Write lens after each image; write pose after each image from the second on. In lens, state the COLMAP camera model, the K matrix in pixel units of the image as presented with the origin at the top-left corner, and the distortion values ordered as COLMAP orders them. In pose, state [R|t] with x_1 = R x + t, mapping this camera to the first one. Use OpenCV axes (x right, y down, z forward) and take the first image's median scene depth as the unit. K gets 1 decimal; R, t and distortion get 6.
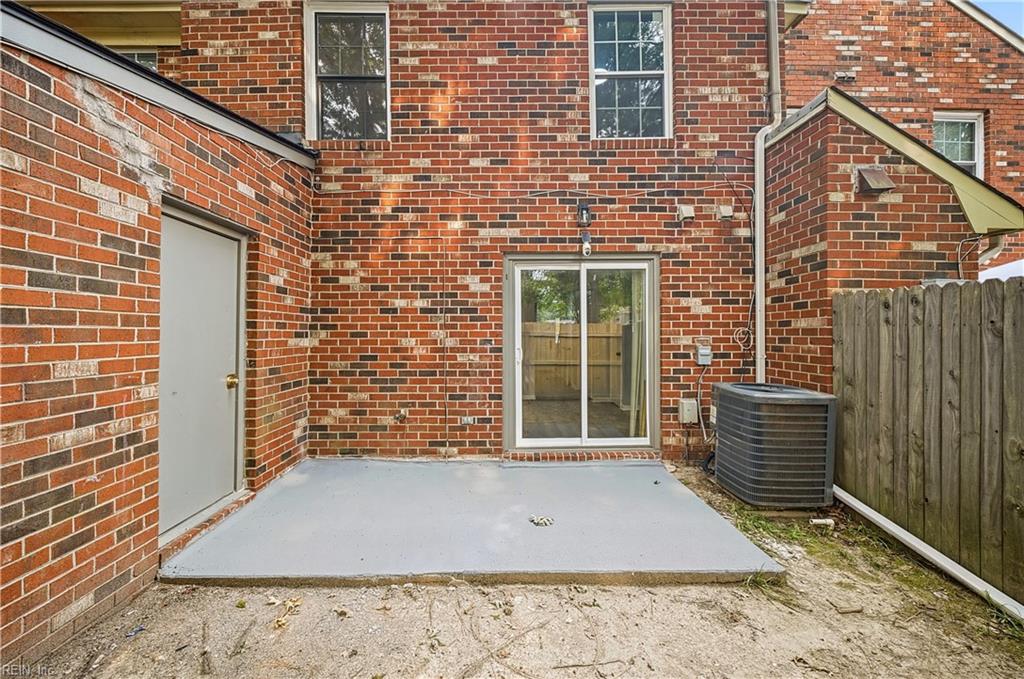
lens RADIAL K [[406.2, 0, 510.2], [0, 406.2, 336.1], [0, 0, 1]] dist [-0.001210, -0.000701]
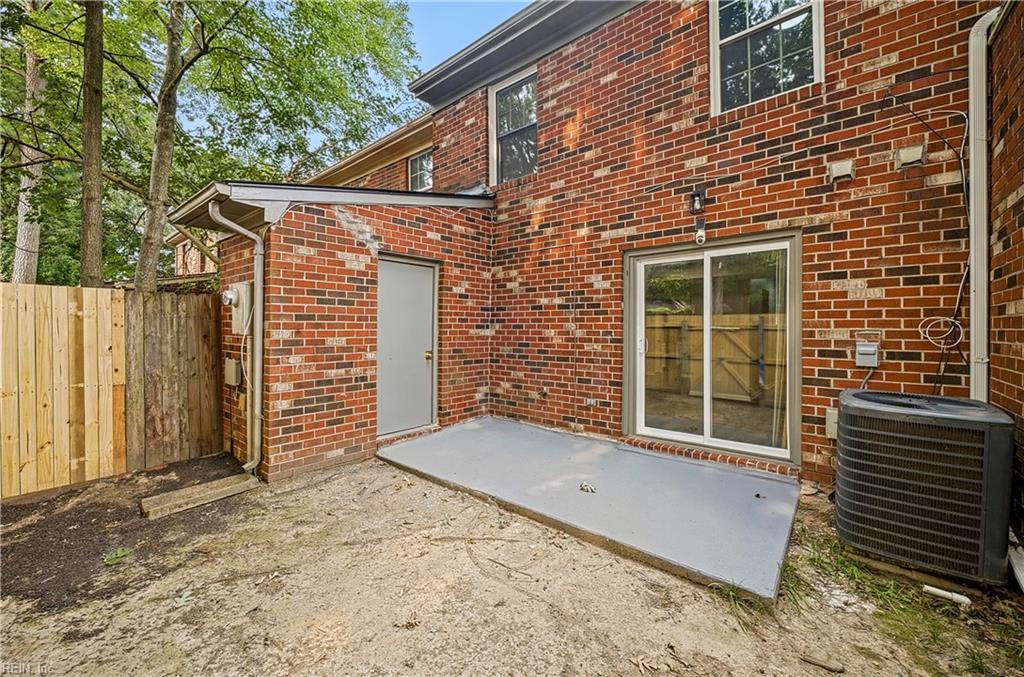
lens RADIAL K [[406.2, 0, 506.7], [0, 406.2, 332.7], [0, 0, 1]] dist [-0.001210, -0.000701]
pose [[0.753441, 0.009494, -0.657447, 0.466455], [-0.006256, 0.999954, 0.007270, 0.005932], [0.657486, -0.001365, 0.753465, -0.012271]]
